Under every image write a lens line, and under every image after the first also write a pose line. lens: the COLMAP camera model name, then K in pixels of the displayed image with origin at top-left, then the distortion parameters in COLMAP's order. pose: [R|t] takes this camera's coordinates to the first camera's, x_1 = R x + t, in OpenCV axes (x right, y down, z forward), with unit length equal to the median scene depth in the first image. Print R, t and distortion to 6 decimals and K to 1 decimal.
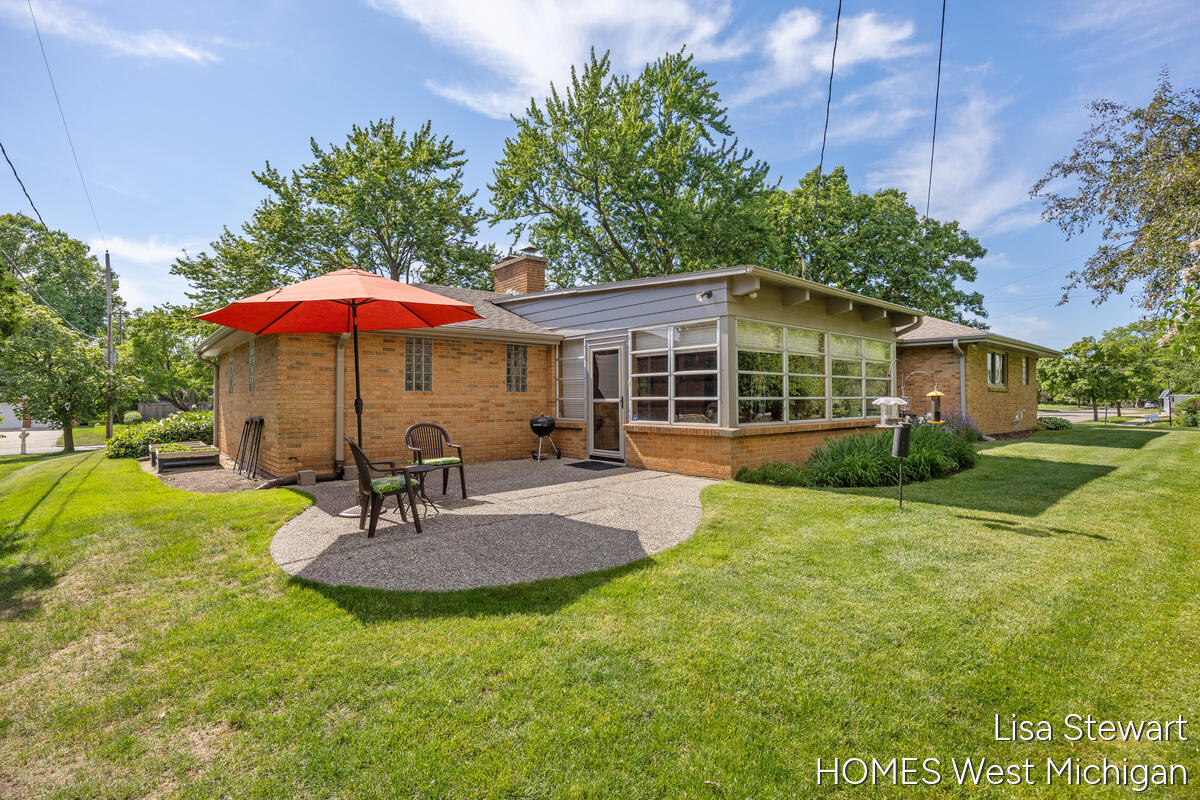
lens RADIAL K [[563.9, 0, 600.0], [0, 563.9, 400.0], [0, 0, 1]] dist [-0.022999, -0.000313]
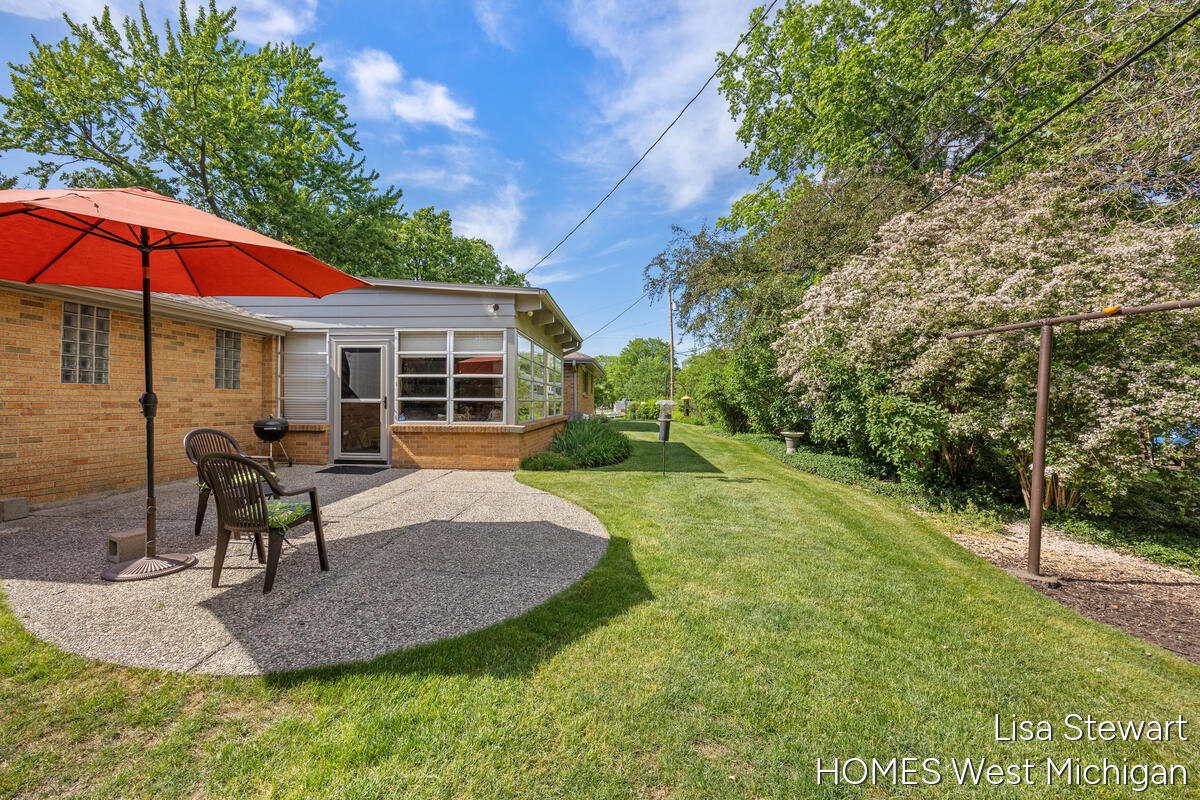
lens RADIAL K [[476.0, 0, 600.0], [0, 476.0, 400.0], [0, 0, 1]] dist [-0.001701, 0.000342]
pose [[0.702689, 0.011285, 0.711407, -0.271213], [-0.007247, 0.999936, -0.008704, 0.003962], [-0.711460, 0.000961, 0.702726, 0.145734]]
